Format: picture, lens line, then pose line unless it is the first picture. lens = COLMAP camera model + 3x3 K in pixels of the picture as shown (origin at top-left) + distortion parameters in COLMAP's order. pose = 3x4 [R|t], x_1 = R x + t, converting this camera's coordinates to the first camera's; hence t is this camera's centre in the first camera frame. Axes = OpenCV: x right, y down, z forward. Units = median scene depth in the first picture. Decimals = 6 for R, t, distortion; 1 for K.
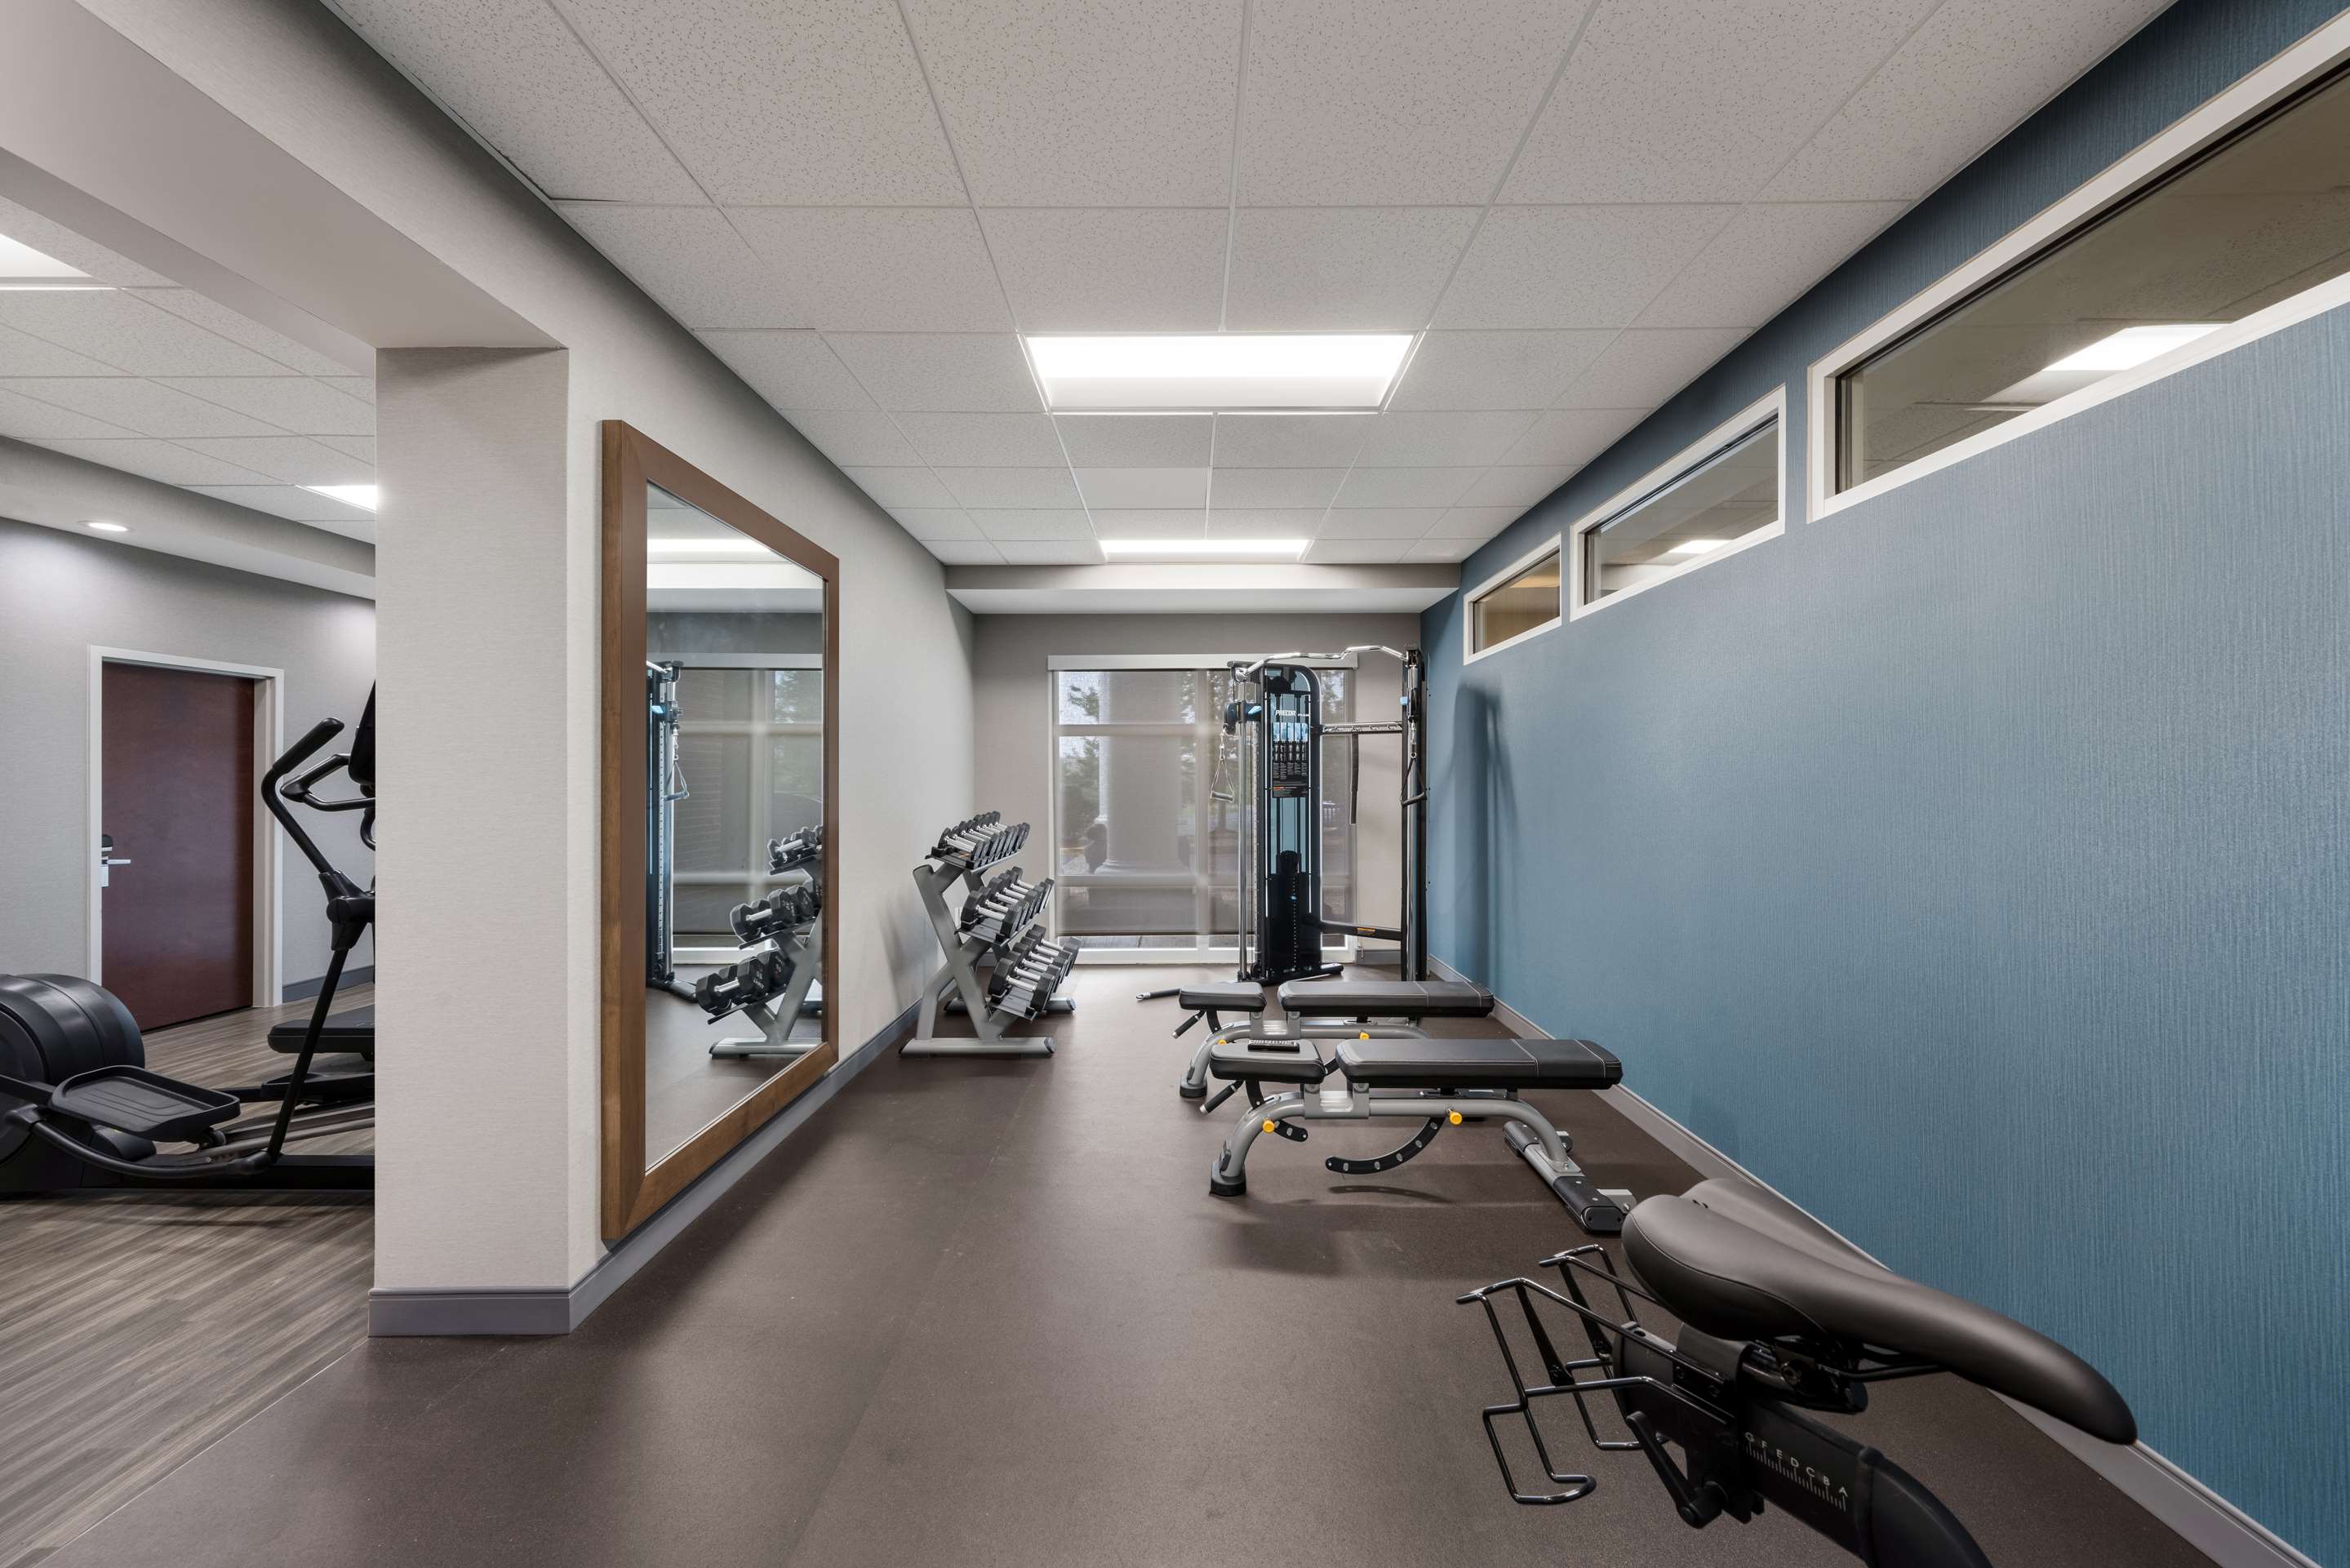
lens RADIAL K [[930.9, 0, 1175.0], [0, 930.9, 784.0], [0, 0, 1]] dist [0.010395, 0.000139]
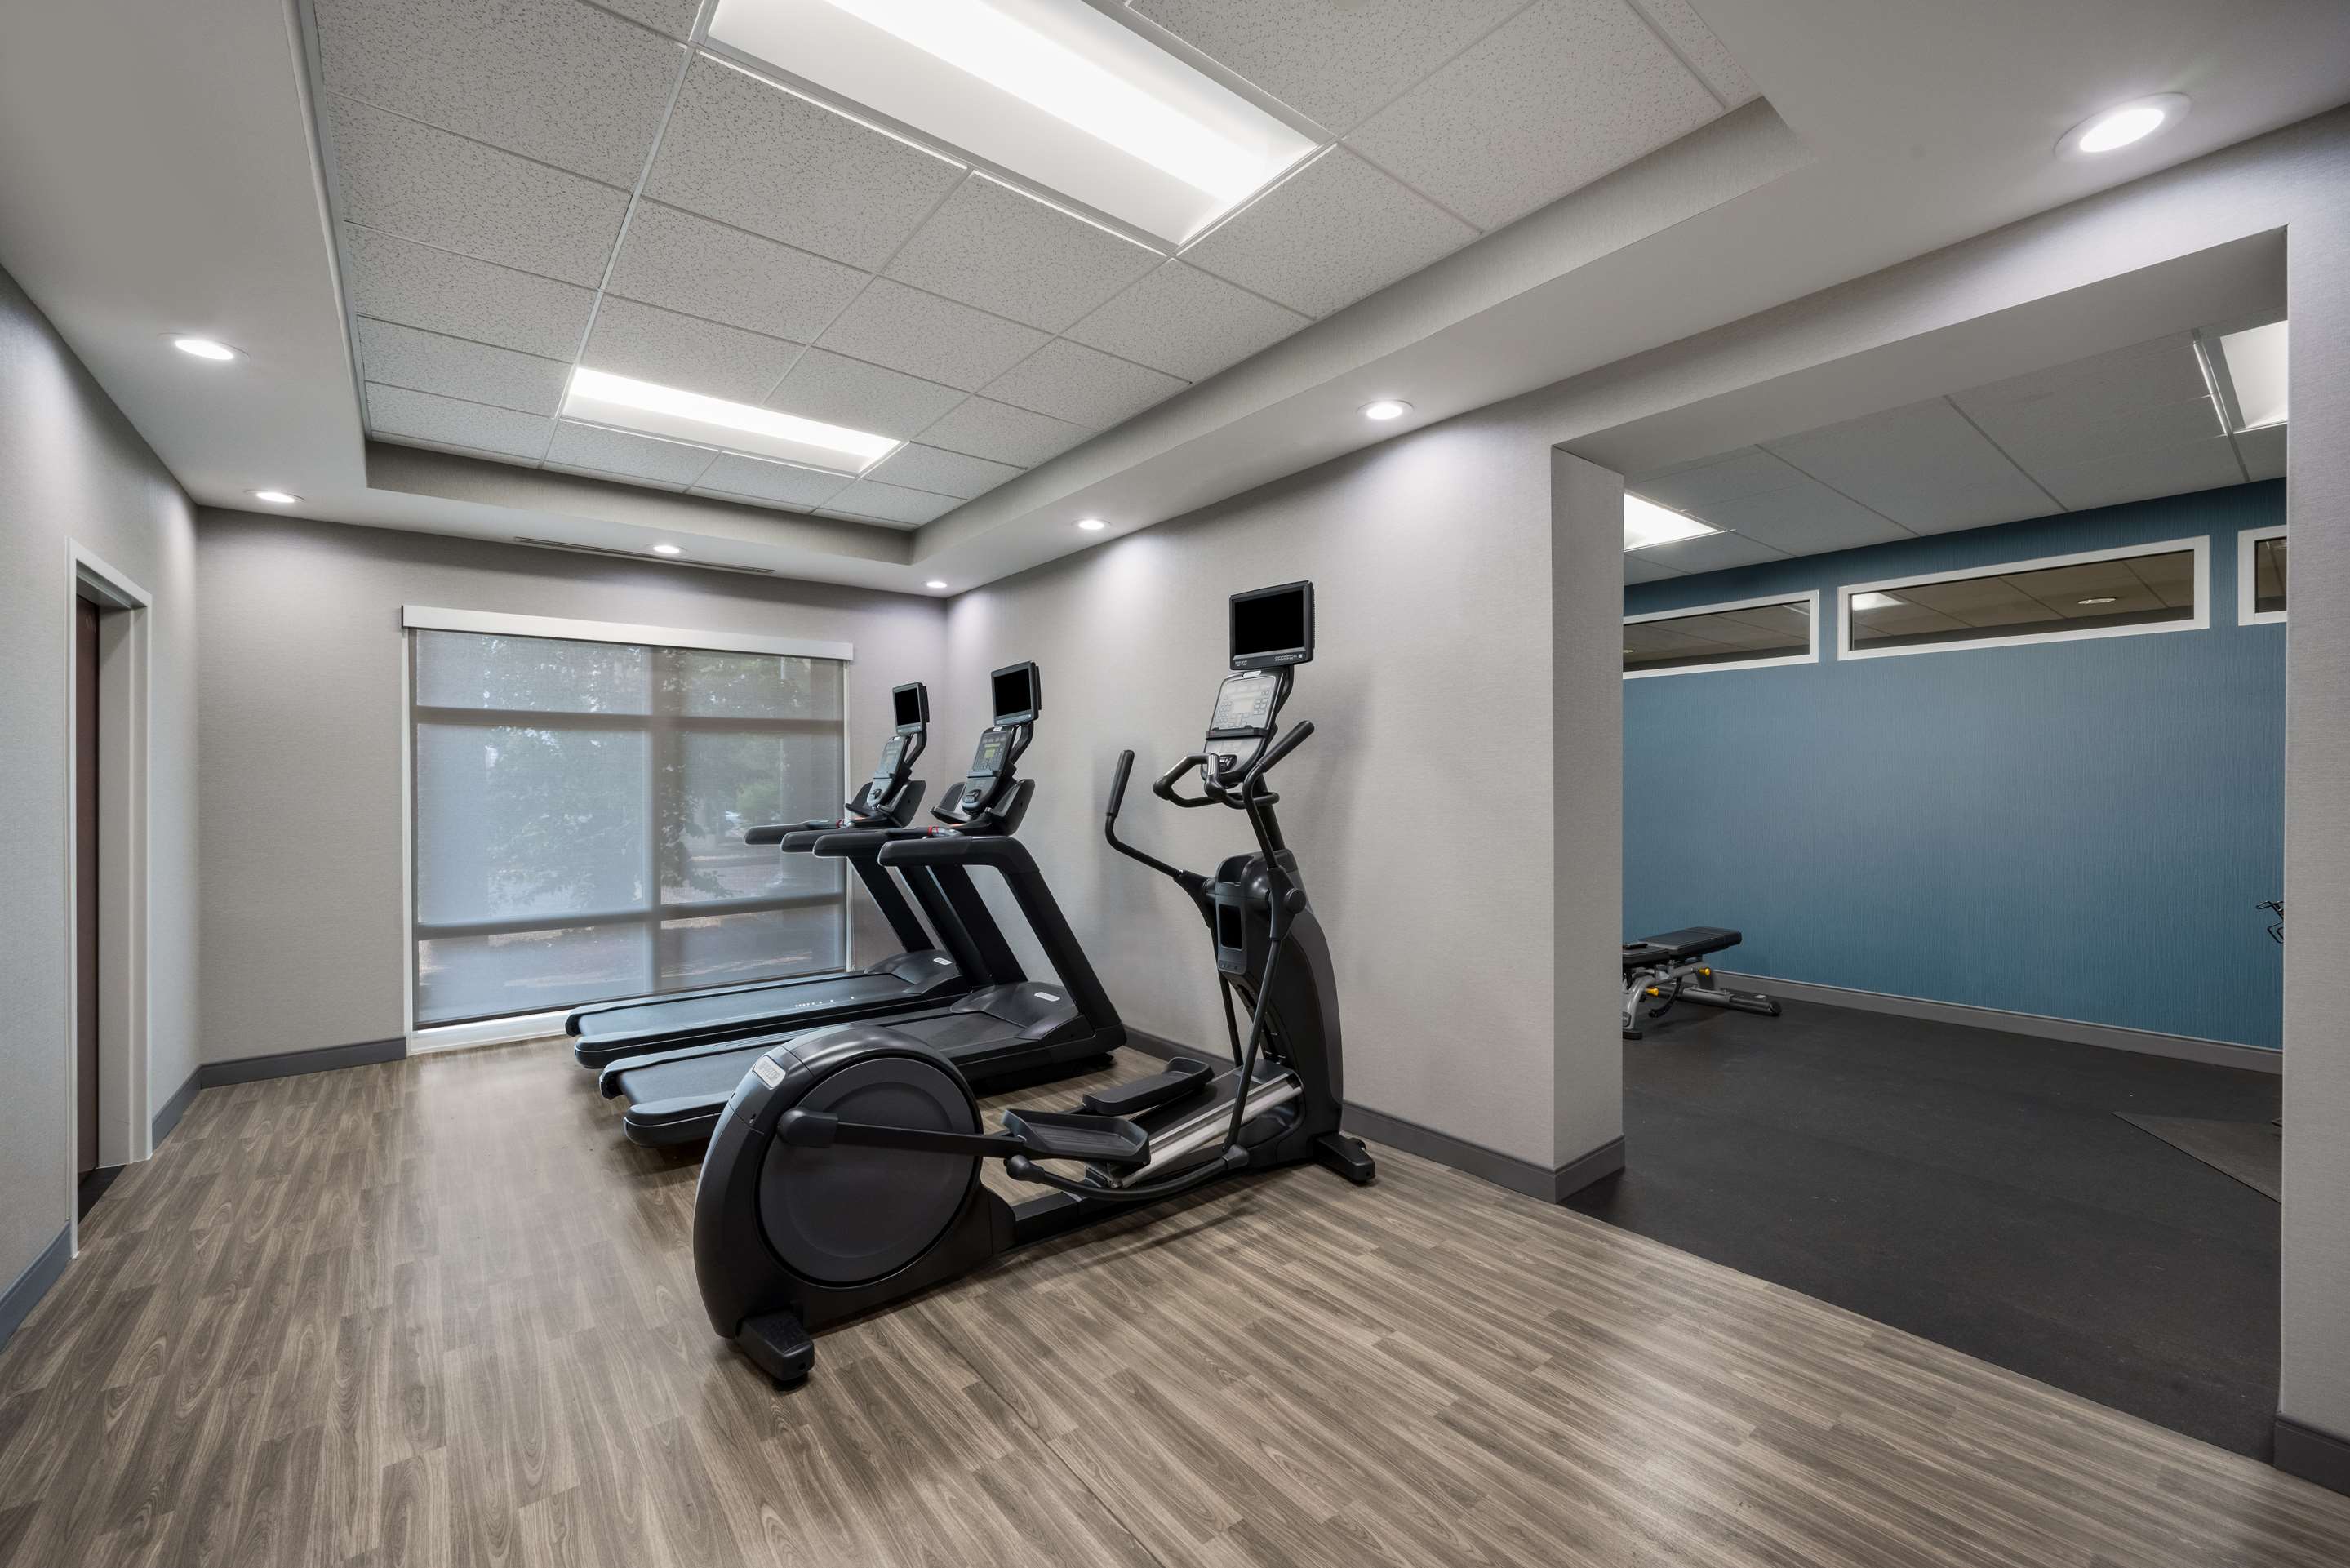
lens RADIAL K [[944.1, 0, 1175.0], [0, 944.1, 784.0], [0, 0, 1]] dist [-0.000133, -0.000017]
pose [[0.776286, -0.000201, 0.630381, -1.655898], [0.004218, 0.999979, -0.004875, 0.008115], [-0.630367, 0.006444, 0.776271, 0.249690]]
